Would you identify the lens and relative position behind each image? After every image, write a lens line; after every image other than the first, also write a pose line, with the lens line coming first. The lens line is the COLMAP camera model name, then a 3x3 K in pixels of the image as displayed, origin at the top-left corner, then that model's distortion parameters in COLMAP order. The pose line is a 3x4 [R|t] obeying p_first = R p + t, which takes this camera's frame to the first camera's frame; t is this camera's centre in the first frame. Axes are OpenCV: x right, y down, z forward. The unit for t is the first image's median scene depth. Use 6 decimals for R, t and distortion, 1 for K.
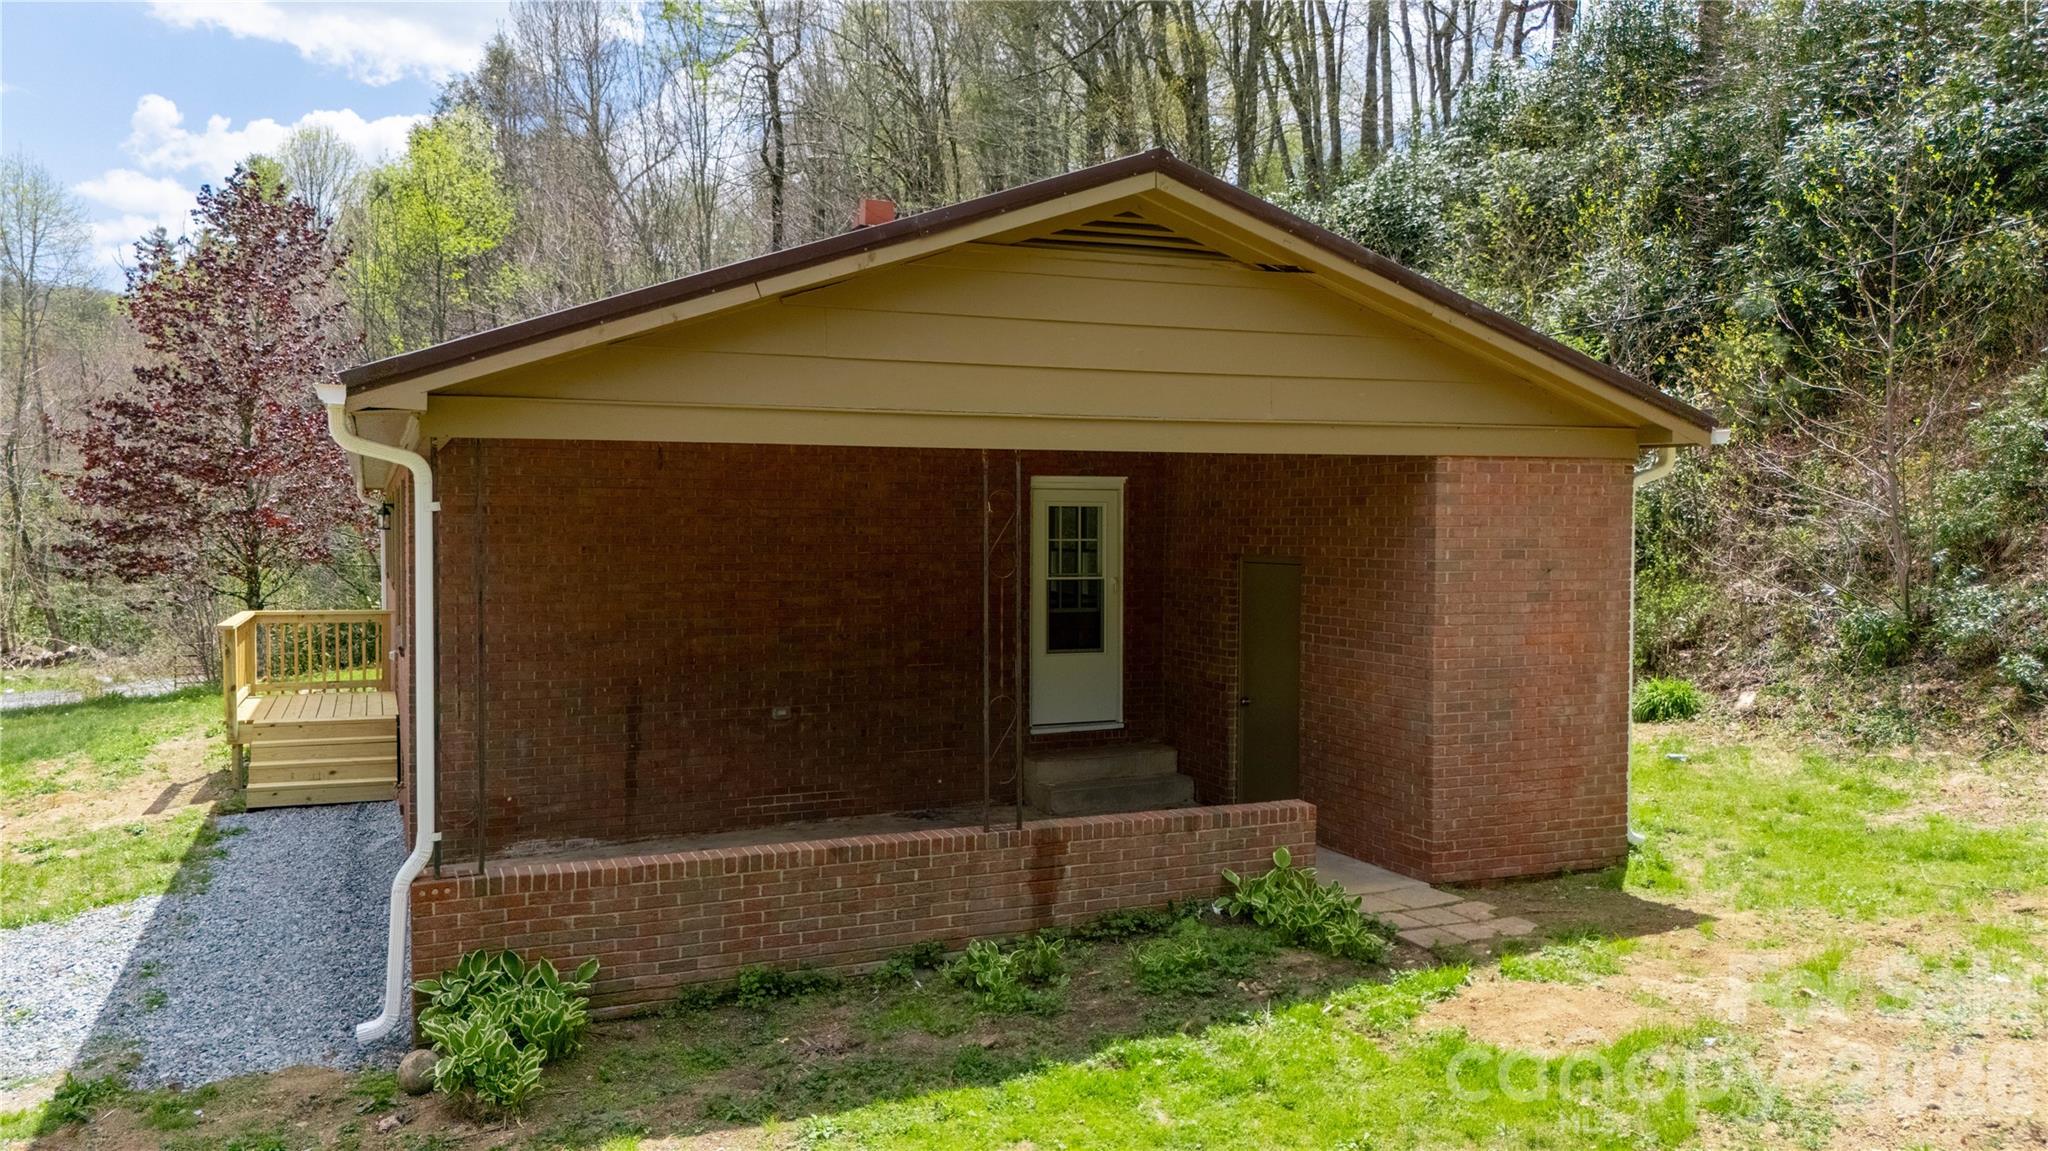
lens RADIAL K [[1510.7, 0, 1024.0], [0, 1510.7, 575.5], [0, 0, 1]] dist [0.059579, -0.046459]
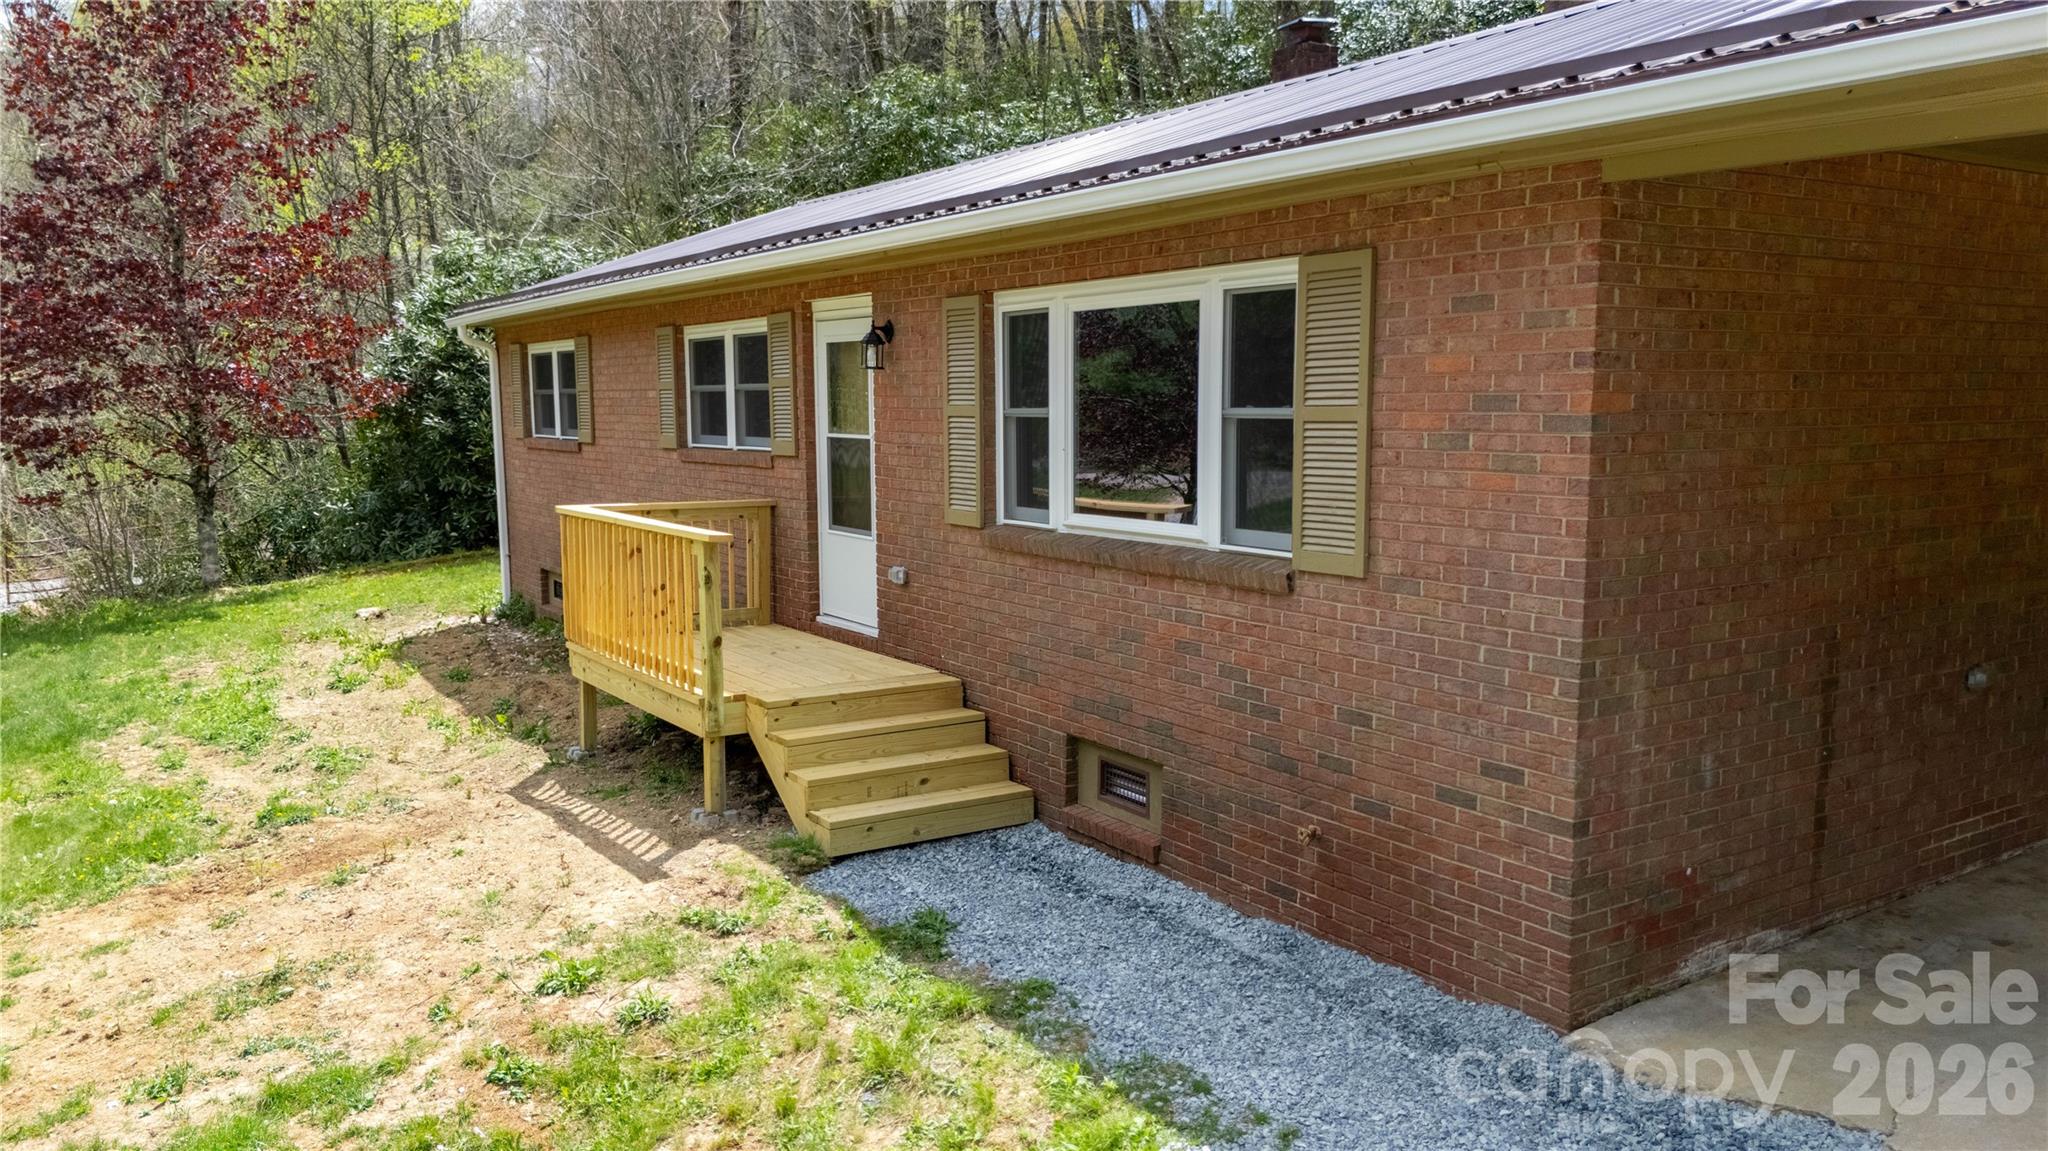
lens RADIAL K [[1510.7, 0, 1024.0], [0, 1510.7, 575.5], [0, 0, 1]] dist [0.059579, -0.046459]
pose [[0.985388, -0.026774, 0.168209, -0.686418], [0.012277, 0.996164, 0.086639, 0.000294], [-0.169883, -0.083308, 0.981937, 0.577576]]
